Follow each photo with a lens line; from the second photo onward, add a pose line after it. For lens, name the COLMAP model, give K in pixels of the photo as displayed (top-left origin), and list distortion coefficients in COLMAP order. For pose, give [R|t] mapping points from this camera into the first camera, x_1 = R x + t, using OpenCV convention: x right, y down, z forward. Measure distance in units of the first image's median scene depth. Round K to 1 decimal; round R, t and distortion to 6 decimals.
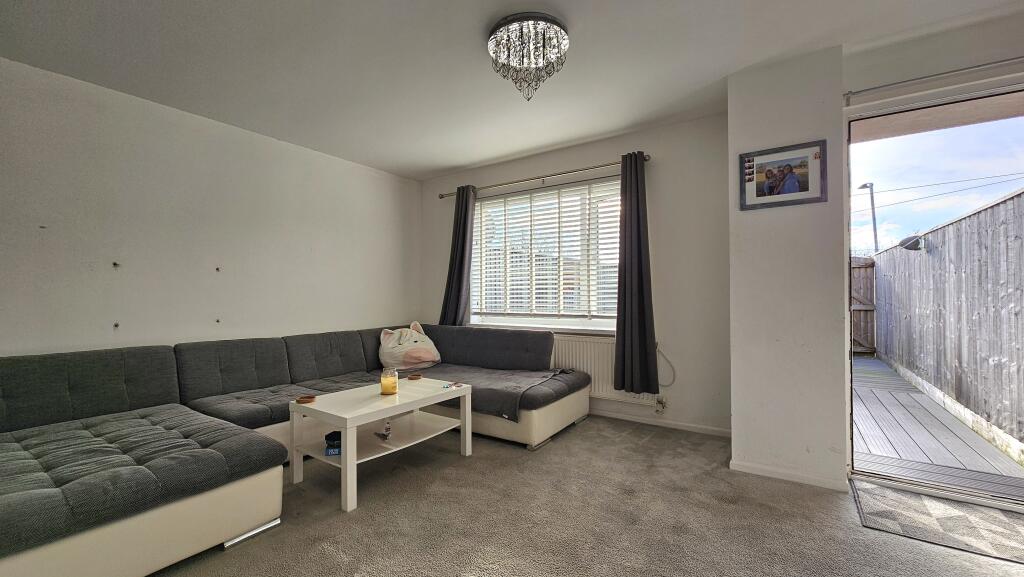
lens RADIAL K [[413.0, 0, 504.8], [0, 413.0, 289.6], [0, 0, 1]] dist [-0.001702, -0.000255]
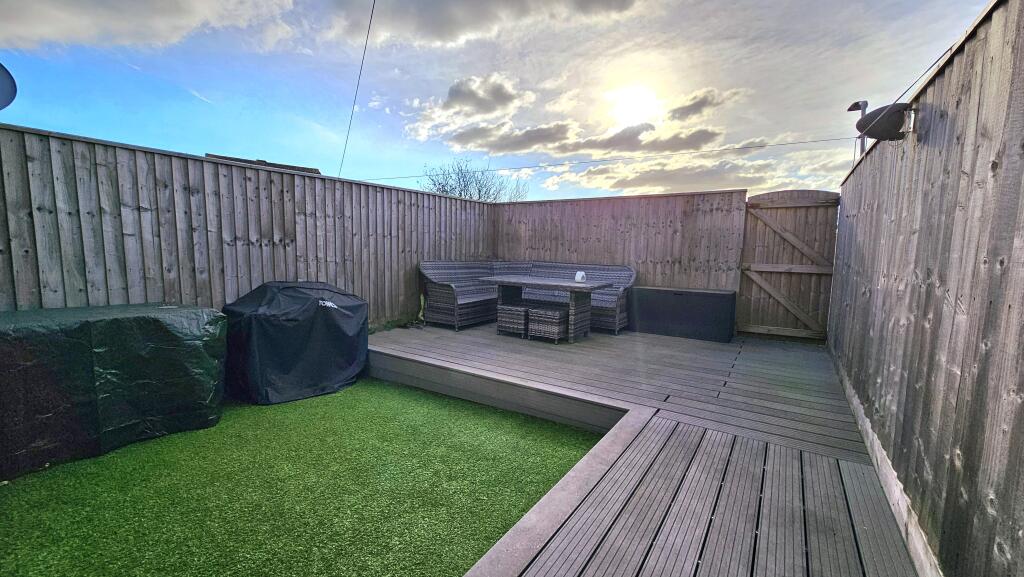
lens RADIAL K [[413.0, 0, 514.4], [0, 413.0, 291.0], [0, 0, 1]] dist [-0.001702, -0.000255]
pose [[0.999623, 0.017259, 0.021363, 0.180028], [-0.019607, 0.993162, 0.115090, 0.005121], [-0.019231, -0.115466, 0.993125, 0.170335]]
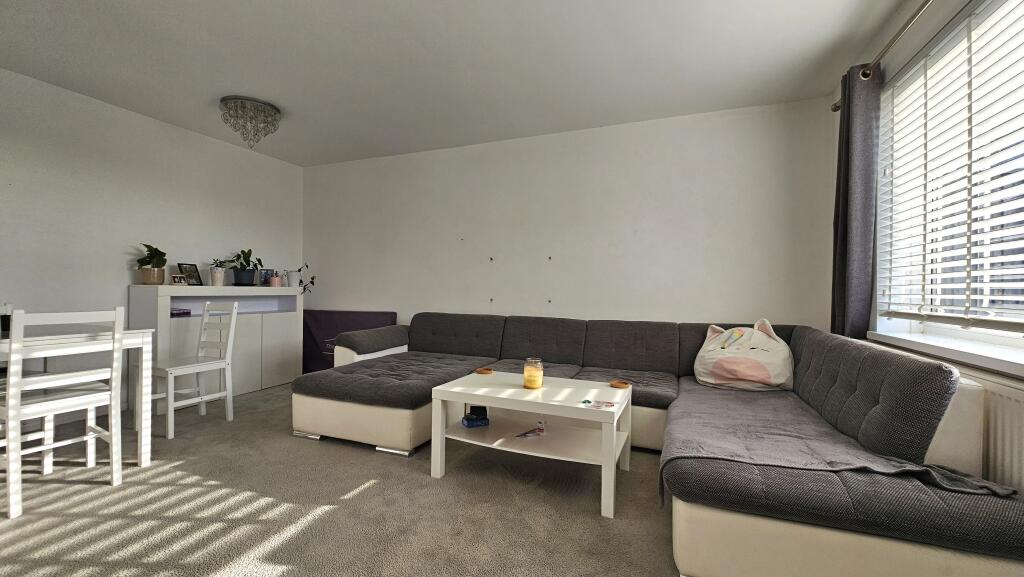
lens RADIAL K [[413.0, 0, 511.7], [0, 413.0, 290.6], [0, 0, 1]] dist [-0.001702, -0.000255]
pose [[0.225837, 0.008074, -0.974132, 0.500269], [0.002800, 0.999956, 0.008937, 0.037824], [0.974161, -0.004746, 0.225805, 0.694432]]
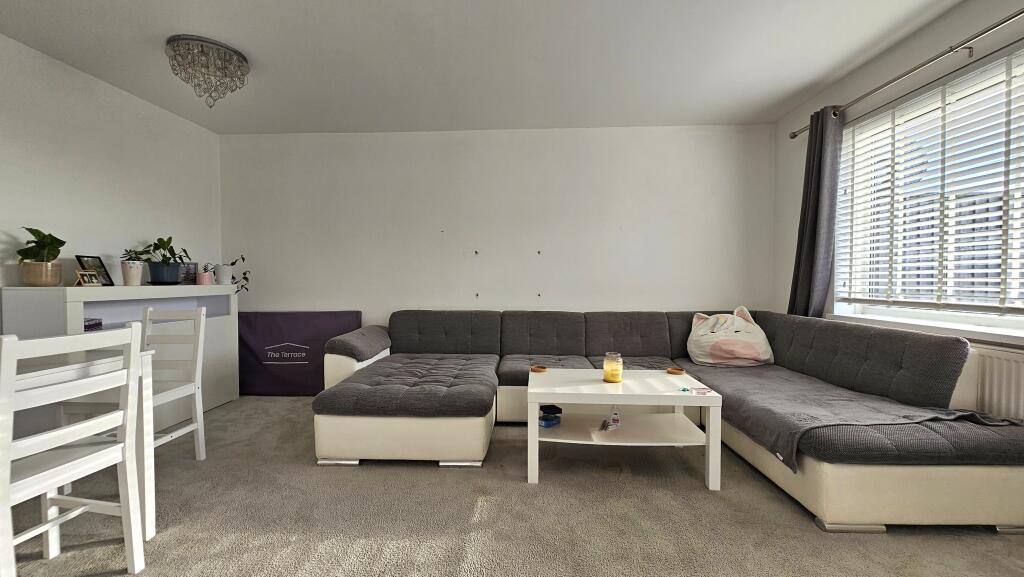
lens RADIAL K [[413.0, 0, 509.8], [0, 413.0, 287.8], [0, 0, 1]] dist [-0.001702, -0.000255]
pose [[0.531723, 0.019207, -0.846701, 0.323253], [0.012922, 0.999442, 0.030786, 0.018315], [0.846820, -0.027311, 0.531178, 0.312587]]
